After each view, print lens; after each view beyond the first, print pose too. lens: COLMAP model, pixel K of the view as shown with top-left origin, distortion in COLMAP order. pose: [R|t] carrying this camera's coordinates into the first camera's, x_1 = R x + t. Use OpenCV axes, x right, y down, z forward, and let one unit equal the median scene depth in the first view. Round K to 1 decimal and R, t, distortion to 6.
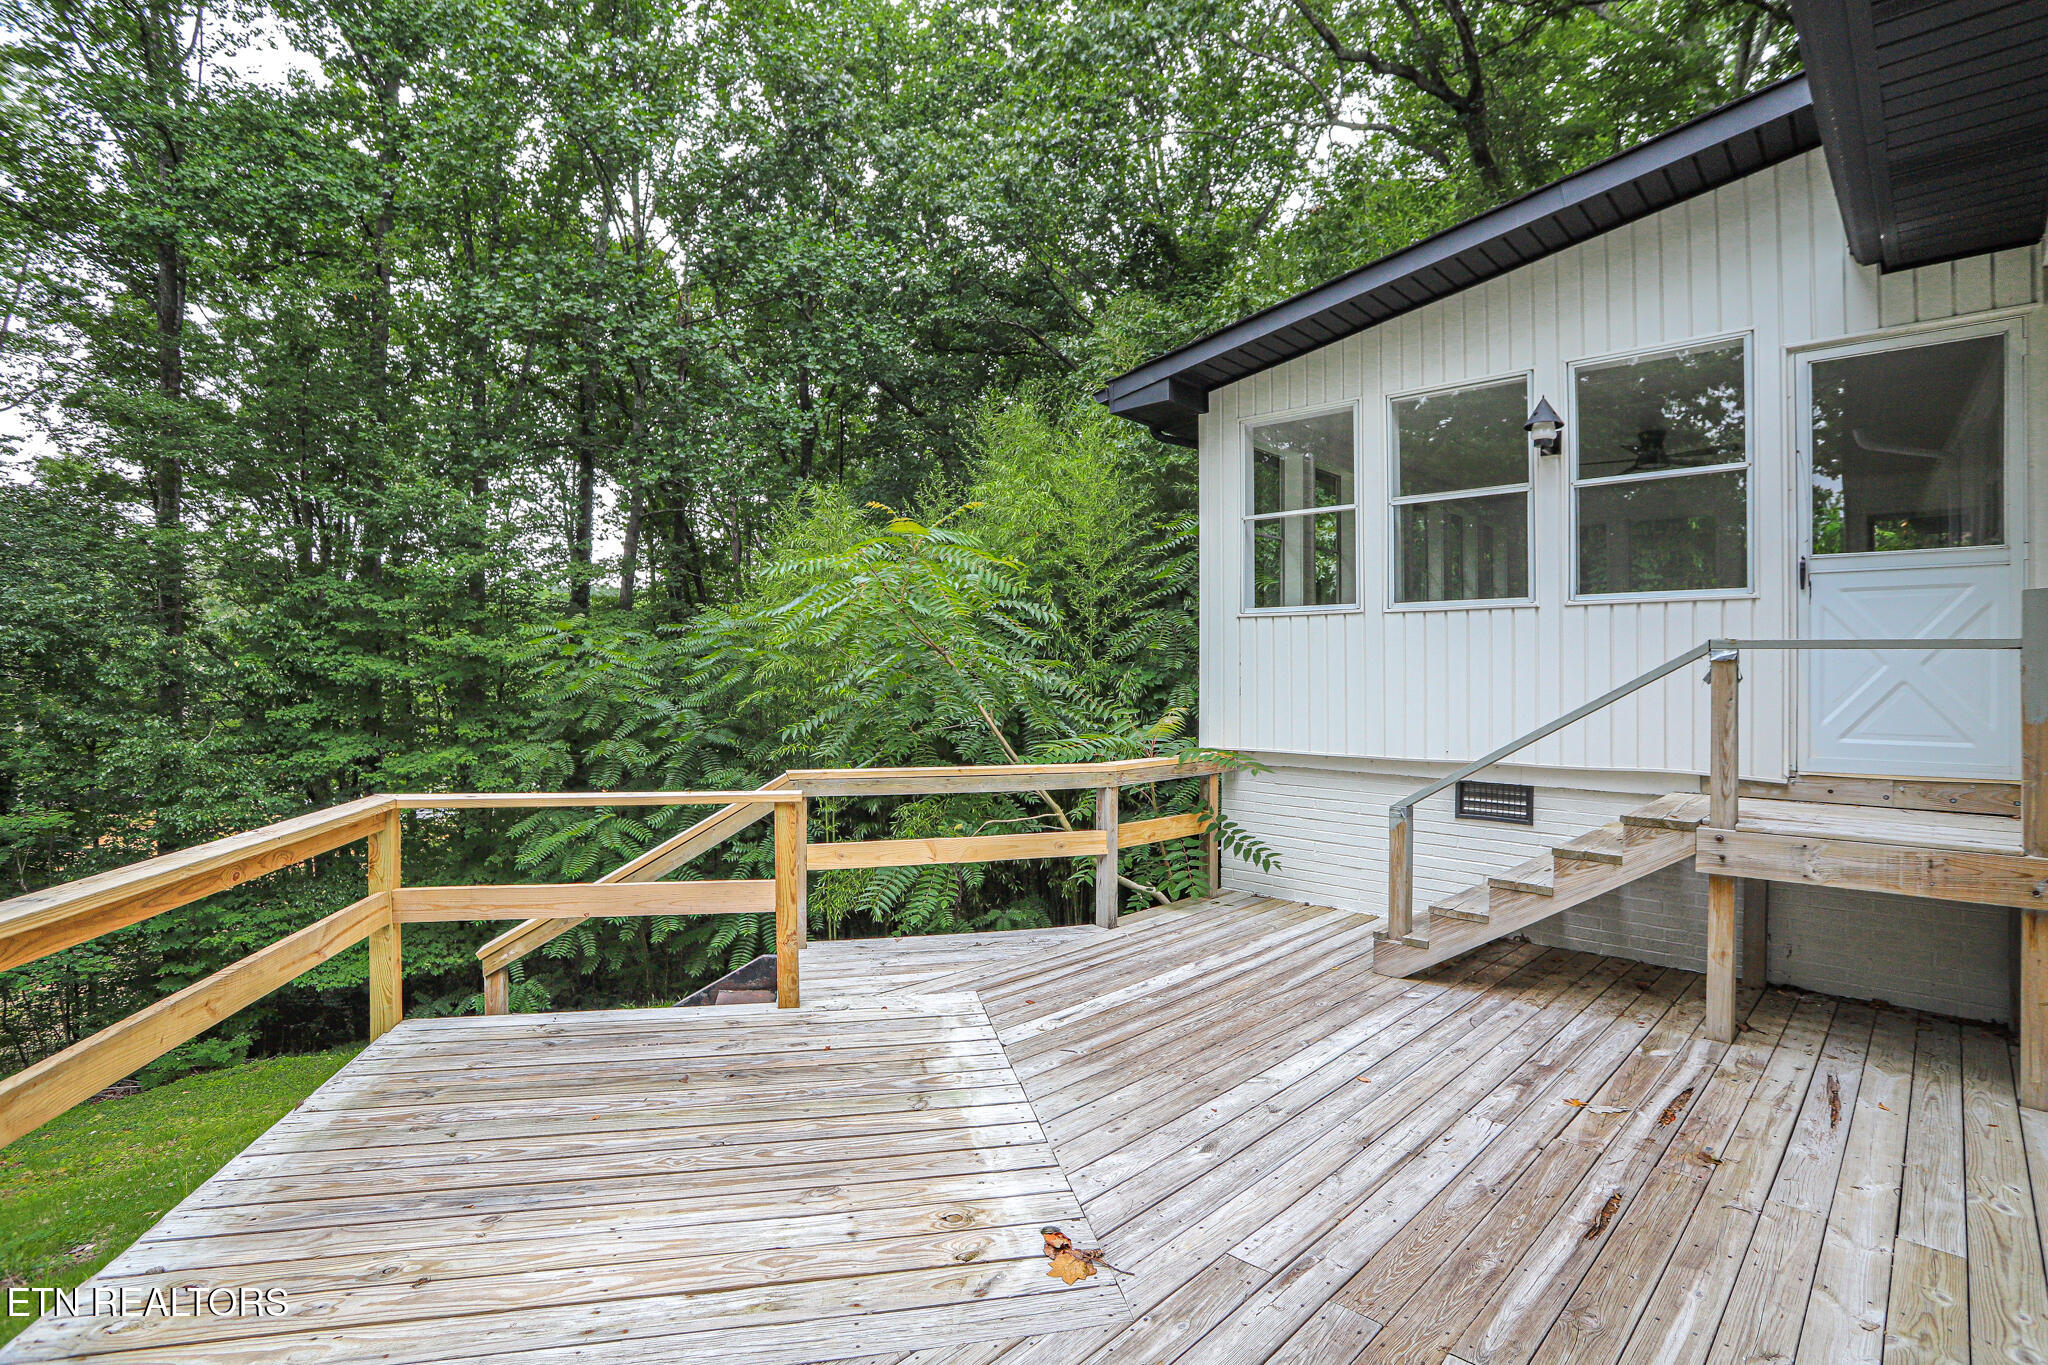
lens RADIAL K [[1003.2, 0, 1014.3], [0, 1003.2, 678.6], [0, 0, 1]] dist [-0.049774, 0.004619]
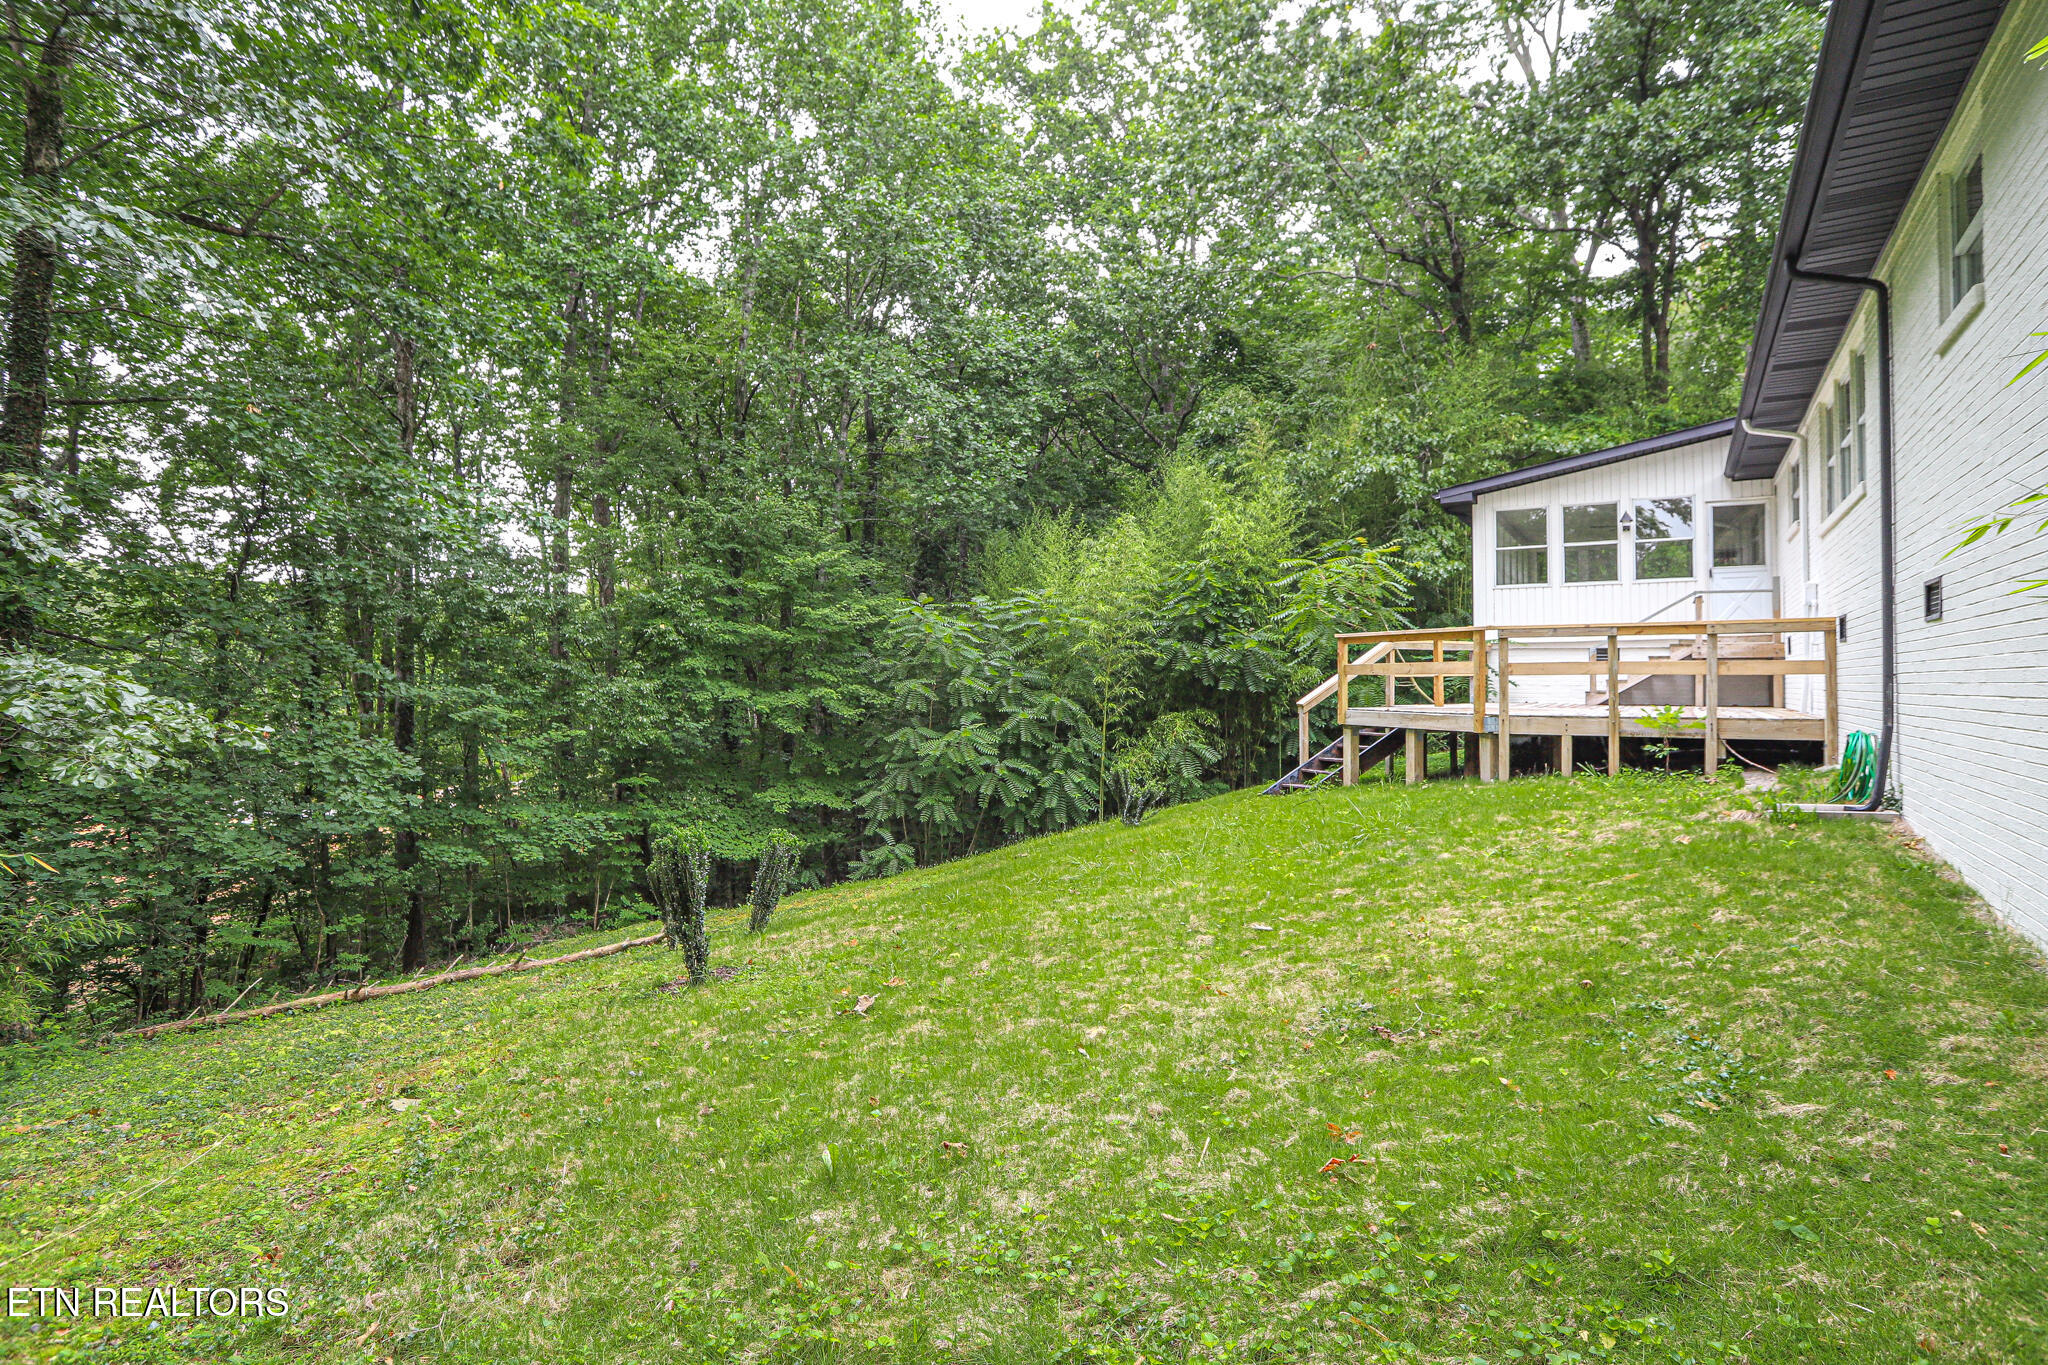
lens RADIAL K [[1003.2, 0, 1044.8], [0, 1003.2, 677.9], [0, 0, 1]] dist [-0.049774, 0.004619]
pose [[0.976290, -0.014660, 0.215971, -2.256449], [0.013108, 0.999877, 0.008619, 0.201936], [-0.216071, -0.005584, 0.976362, -1.874344]]
